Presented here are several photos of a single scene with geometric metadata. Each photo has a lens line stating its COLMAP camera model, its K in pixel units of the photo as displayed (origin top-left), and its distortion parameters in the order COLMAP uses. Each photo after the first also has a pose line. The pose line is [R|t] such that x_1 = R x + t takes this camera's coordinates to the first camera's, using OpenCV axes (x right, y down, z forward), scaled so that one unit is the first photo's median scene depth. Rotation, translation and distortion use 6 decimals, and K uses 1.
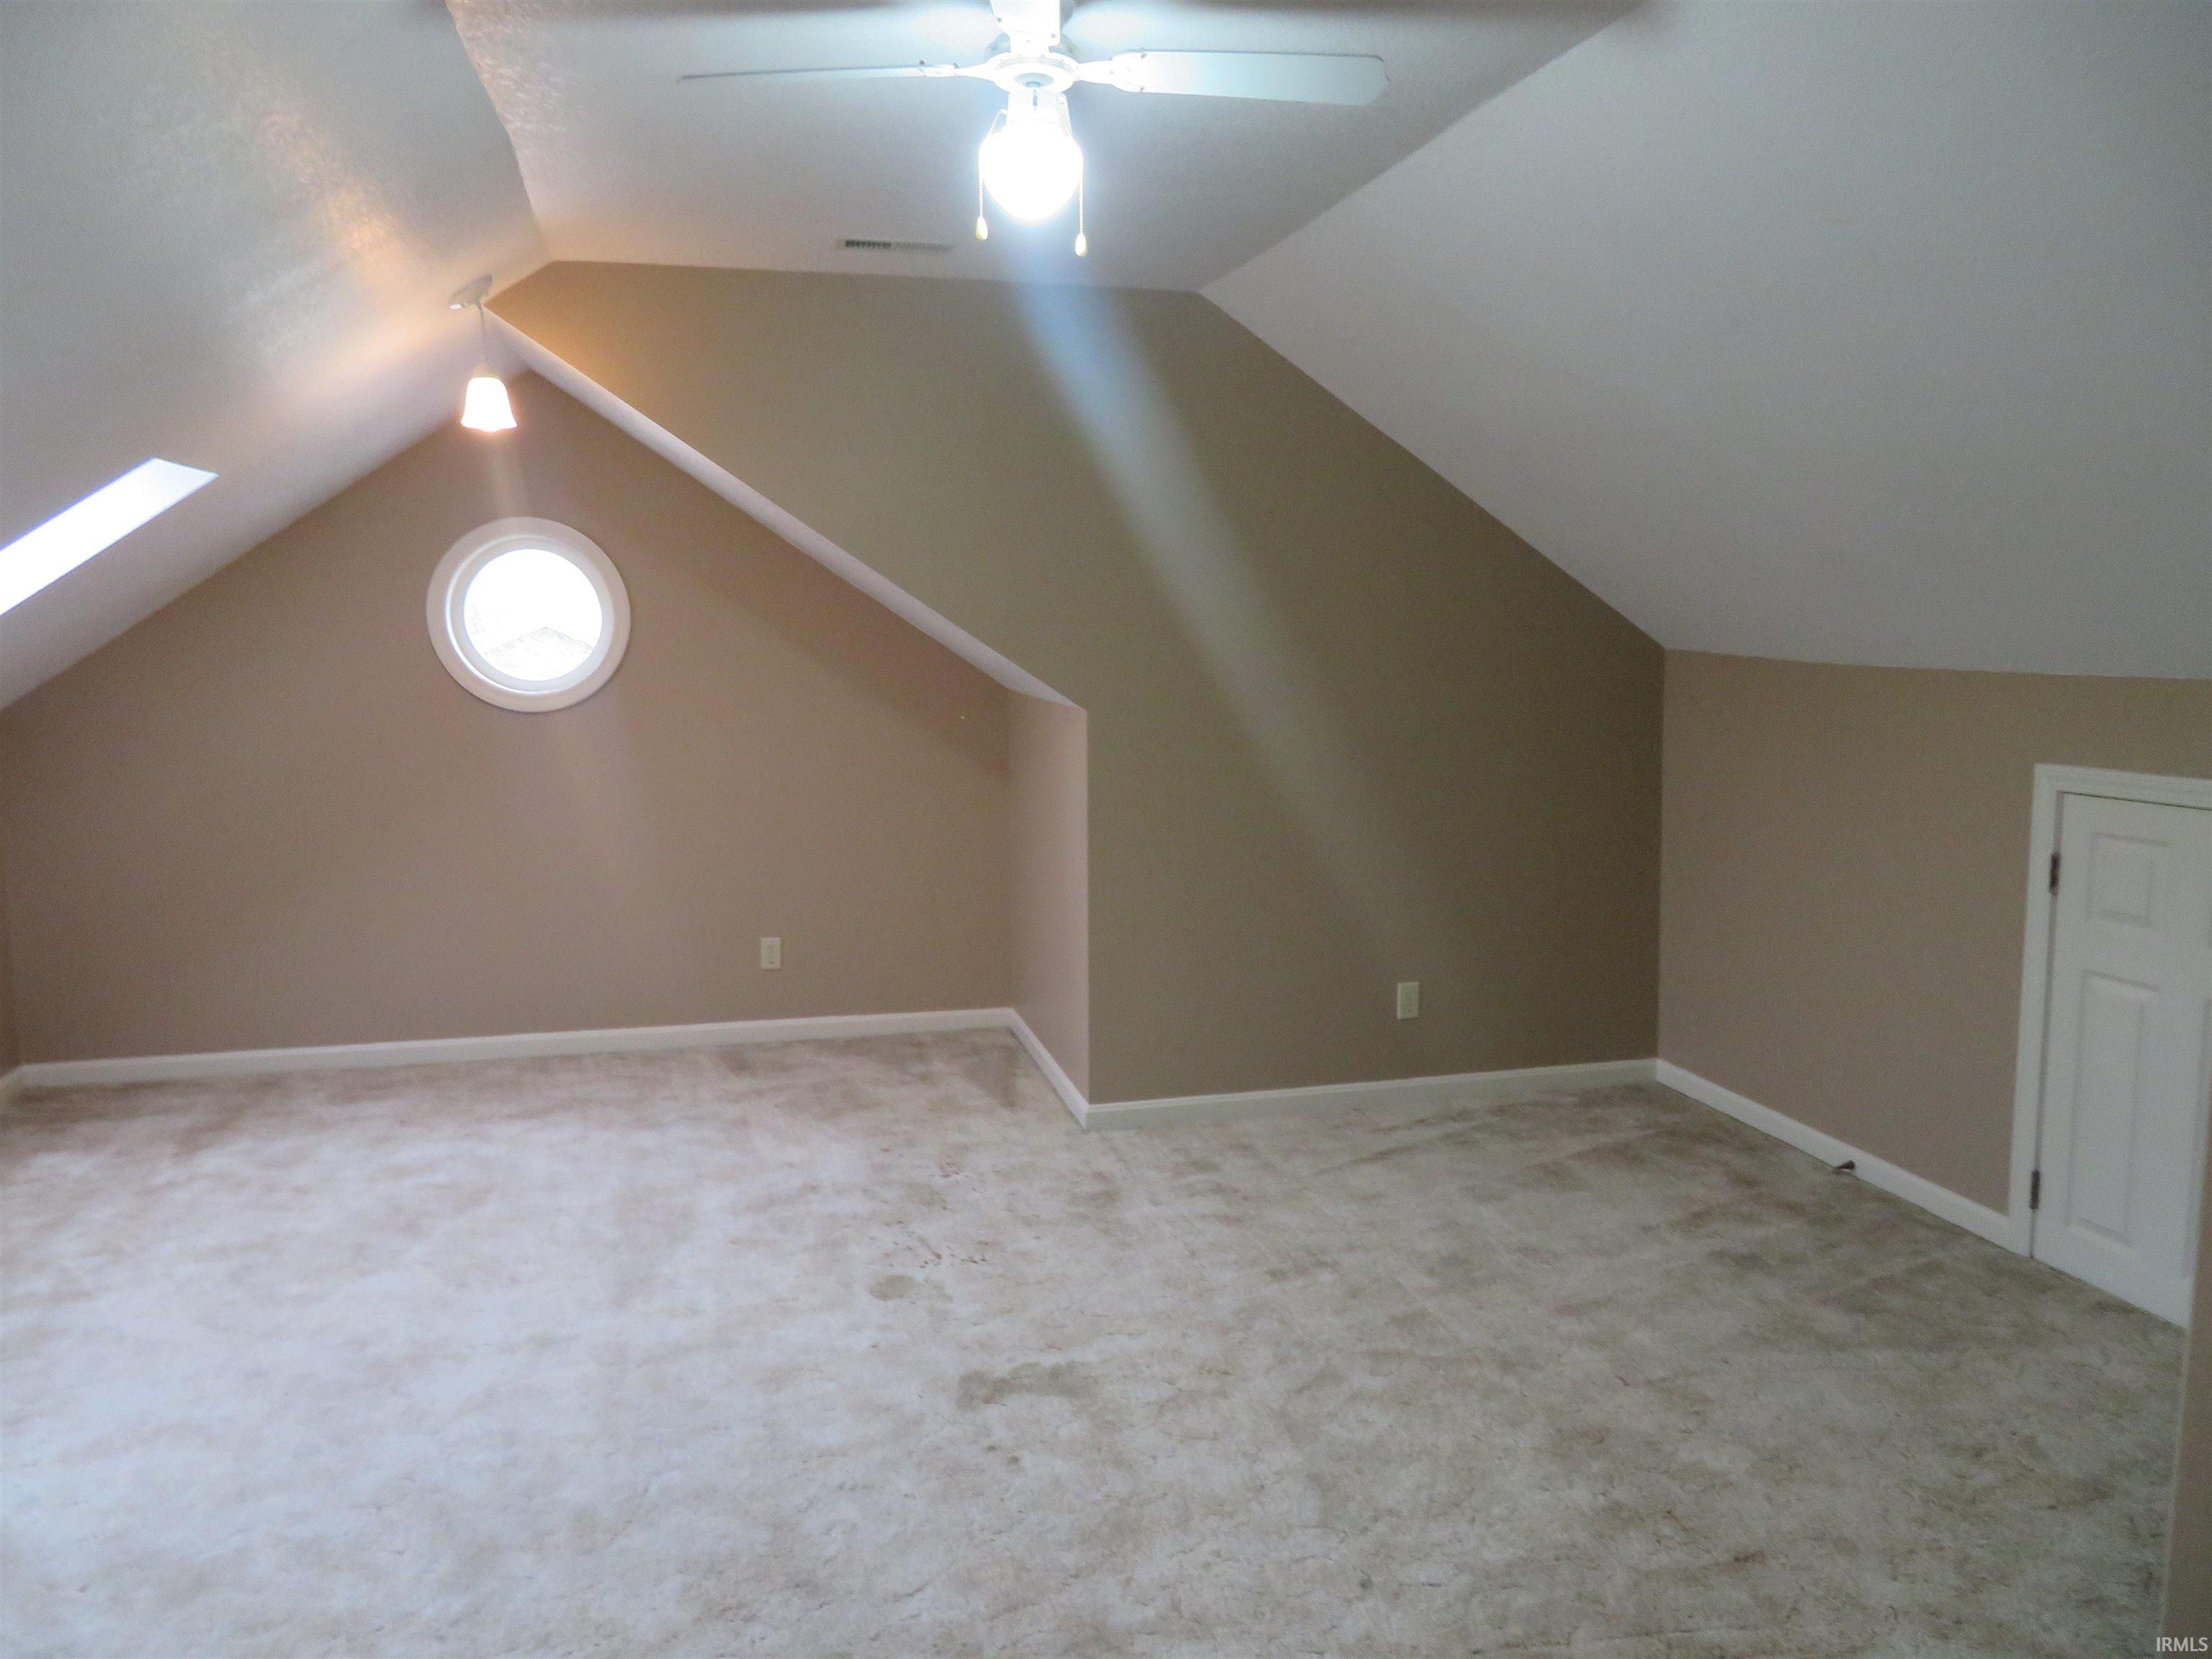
lens RADIAL K [[1563.4, 0, 1089.5], [0, 1563.4, 827.8], [0, 0, 1]] dist [0.003607, 0.003844]
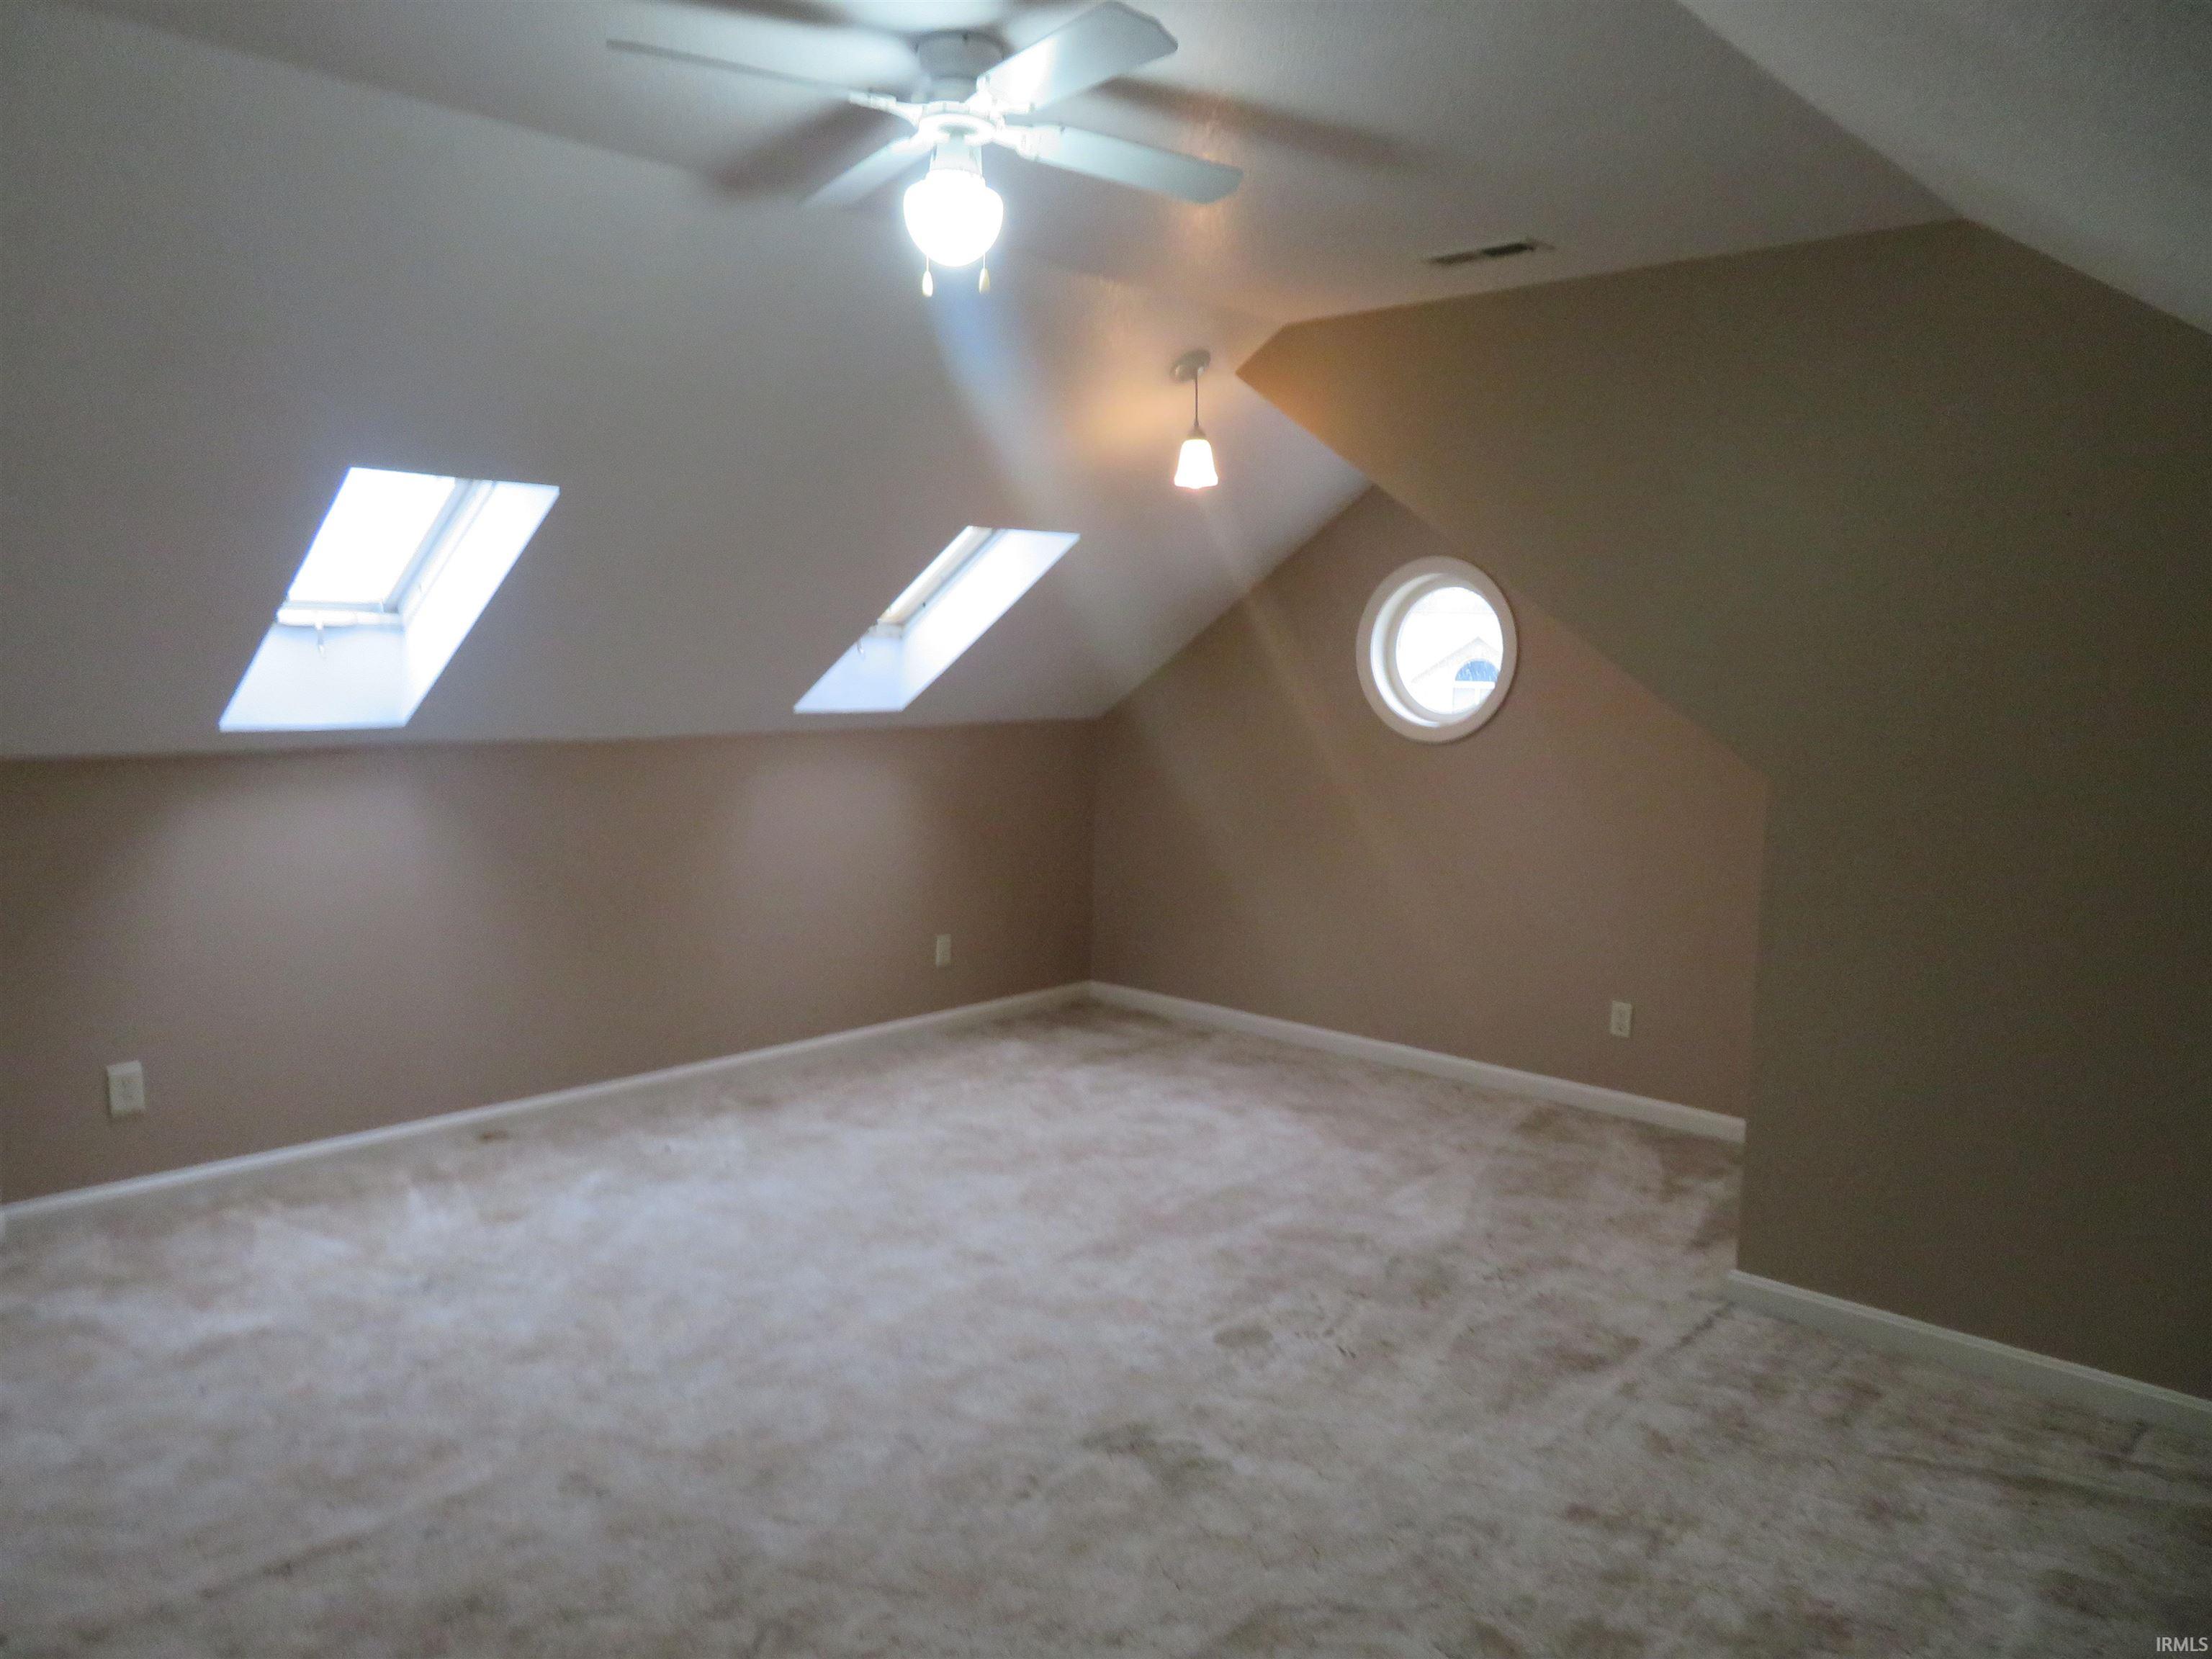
lens RADIAL K [[1563.4, 0, 1089.5], [0, 1563.4, 827.8], [0, 0, 1]] dist [0.003607, 0.003844]
pose [[0.549282, 0.104682, -0.829054, 0.518816], [-0.122770, 0.991466, 0.043849, -0.045973], [0.826569, 0.077698, 0.557446, 0.304816]]
